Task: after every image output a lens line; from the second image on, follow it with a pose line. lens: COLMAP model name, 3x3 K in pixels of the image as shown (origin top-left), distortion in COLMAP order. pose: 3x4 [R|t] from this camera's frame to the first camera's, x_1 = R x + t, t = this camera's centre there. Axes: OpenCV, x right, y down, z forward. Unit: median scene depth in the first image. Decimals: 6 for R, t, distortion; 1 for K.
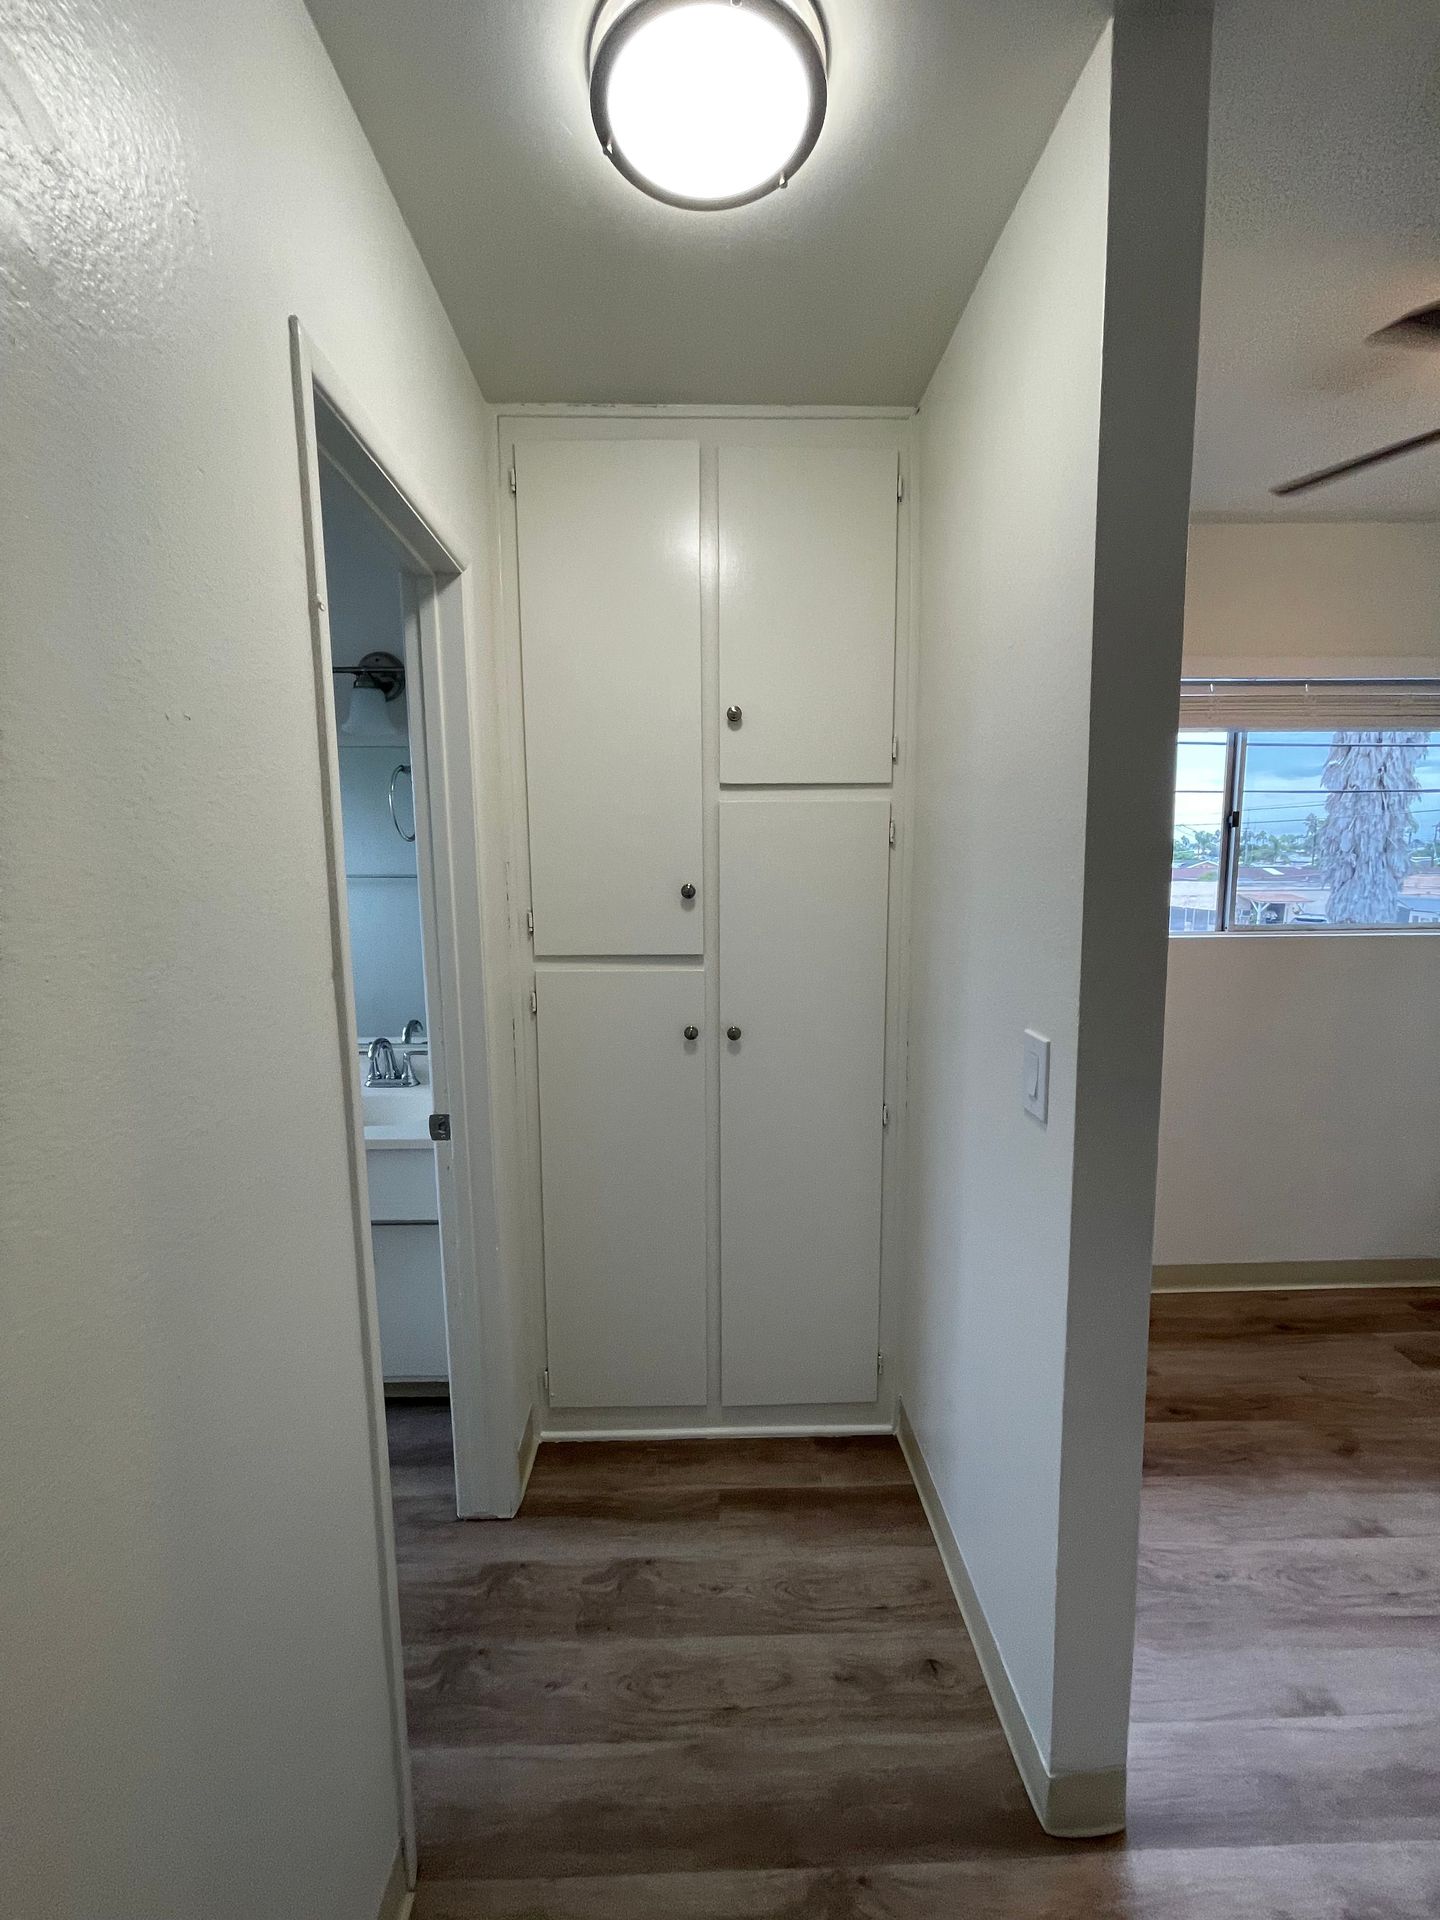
lens RADIAL K [[775.7, 0, 714.4], [0, 775.7, 959.2], [0, 0, 1]] dist [0.000377, -0.000266]
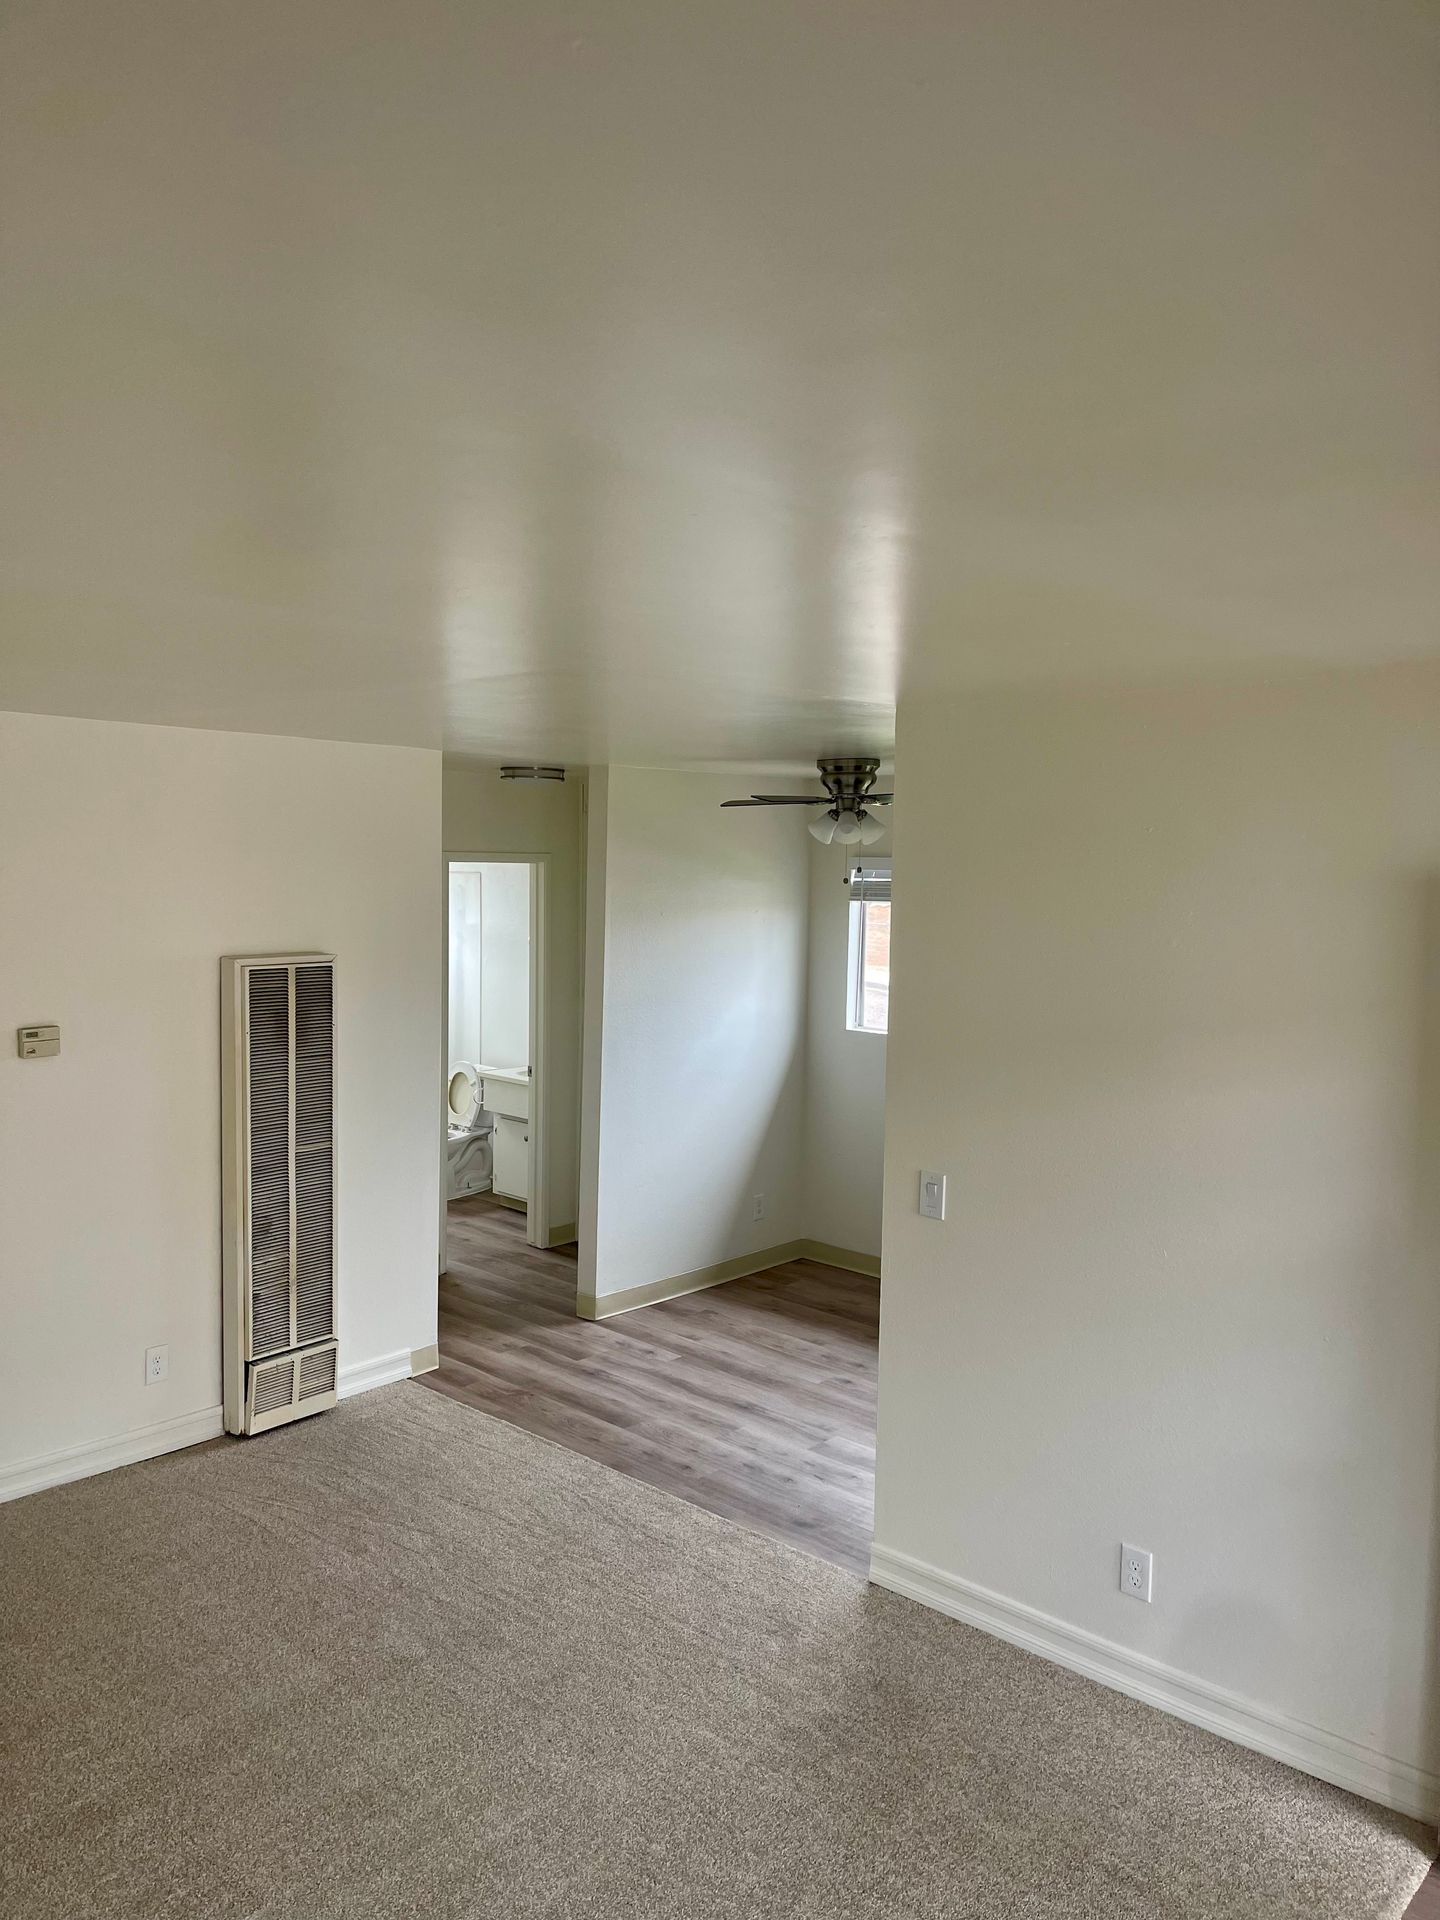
lens RADIAL K [[1448.1, 0, 720.0], [0, 1448.1, 960.0], [0, 0, 1]] dist [0.069423, -0.119322]
pose [[0.710168, 0.072896, -0.700248, 3.115207], [-0.114905, 0.993290, -0.013131, -0.126426], [0.694592, 0.089787, 0.713778, -1.811394]]
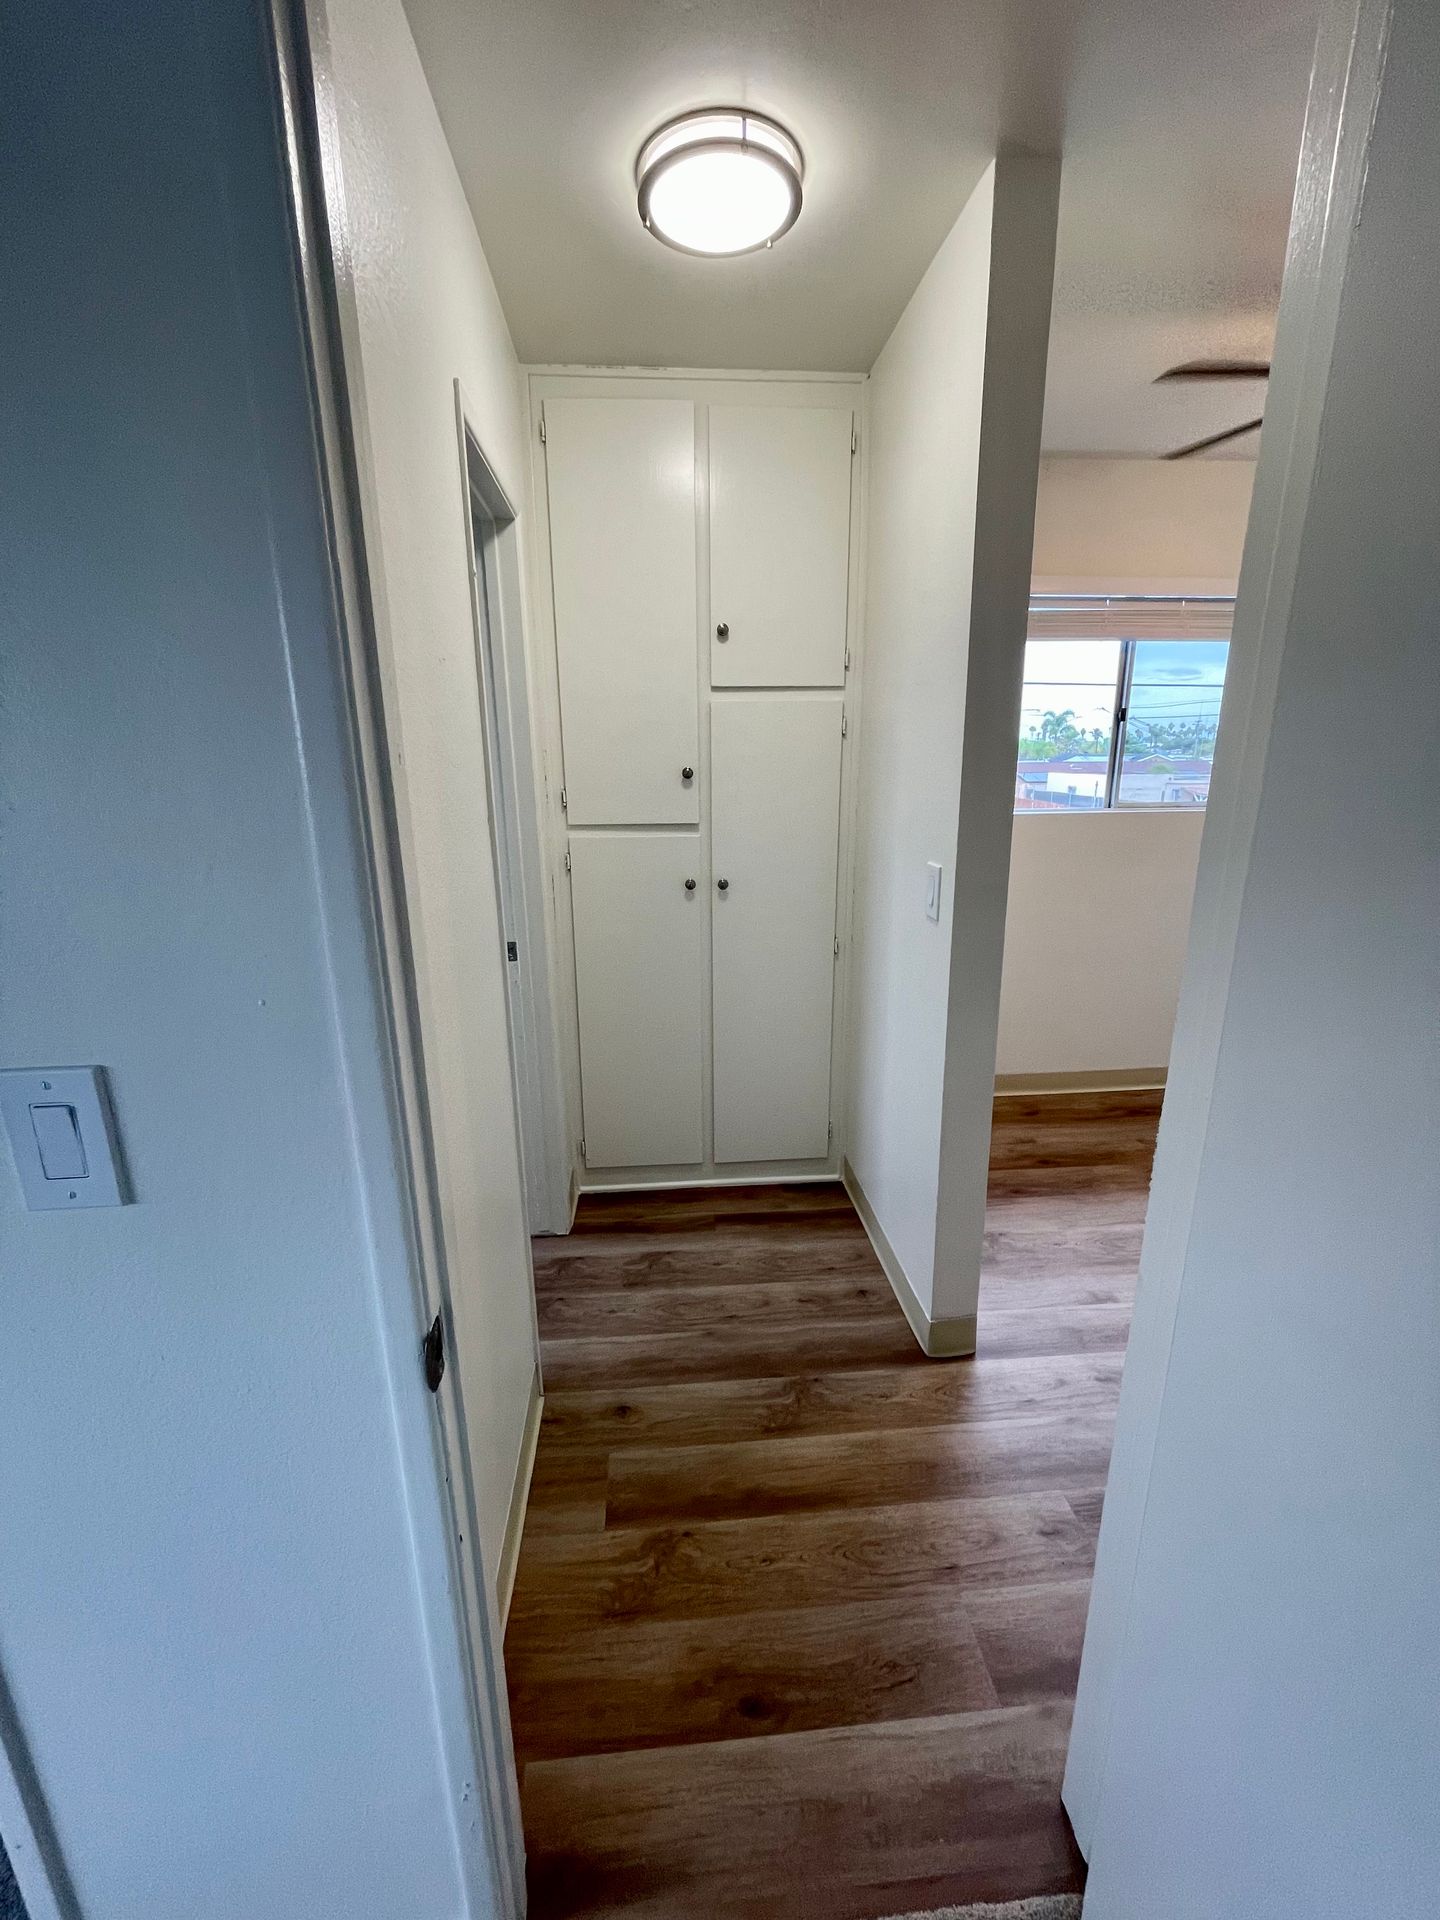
lens RADIAL K [[775.7, 0, 714.4], [0, 775.7, 959.2], [0, 0, 1]] dist [0.000377, -0.000266]
pose [[0.998460, -0.016017, 0.053121, -0.065176], [0.008965, 0.991417, 0.130426, 0.053931], [-0.054754, -0.129749, 0.990034, -0.334960]]
